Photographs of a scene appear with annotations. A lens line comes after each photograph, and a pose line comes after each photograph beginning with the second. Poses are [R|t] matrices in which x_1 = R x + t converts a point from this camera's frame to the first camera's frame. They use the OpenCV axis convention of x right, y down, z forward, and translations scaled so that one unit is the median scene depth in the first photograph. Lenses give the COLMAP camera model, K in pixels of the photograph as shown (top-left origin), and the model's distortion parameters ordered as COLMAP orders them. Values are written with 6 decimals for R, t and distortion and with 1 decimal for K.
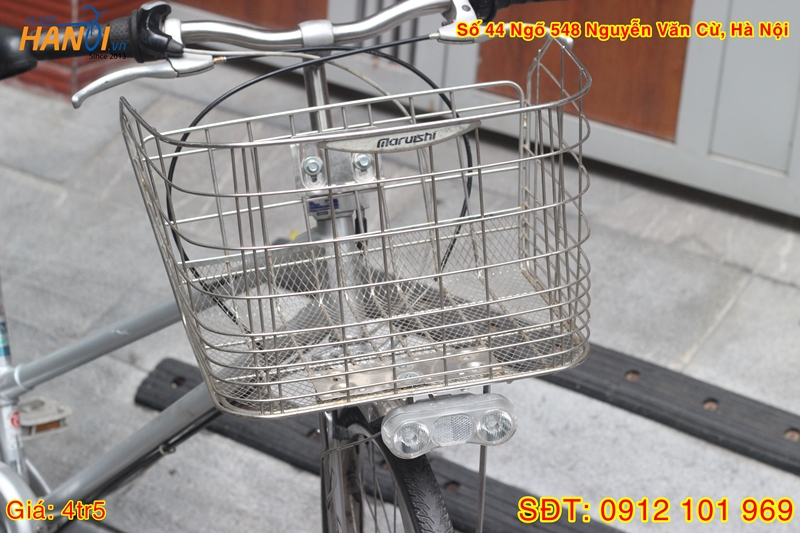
lens RADIAL K [[1920.3, 0, 400.0], [0, 1920.3, 266.5], [0, 0, 1]] dist [-0.090368, -0.219951]
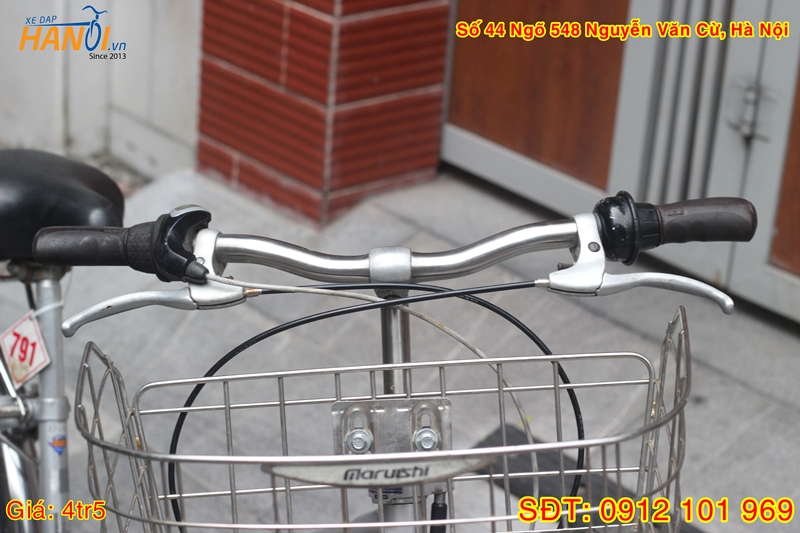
lens RADIAL K [[1920.3, 0, 400.0], [0, 1920.3, 266.5], [0, 0, 1]] dist [-0.090368, -0.219951]
pose [[0.967941, 0.093784, -0.233010, 0.141191], [-0.100099, 0.994858, -0.015399, -0.111952], [0.230368, 0.038229, 0.972352, 0.265299]]
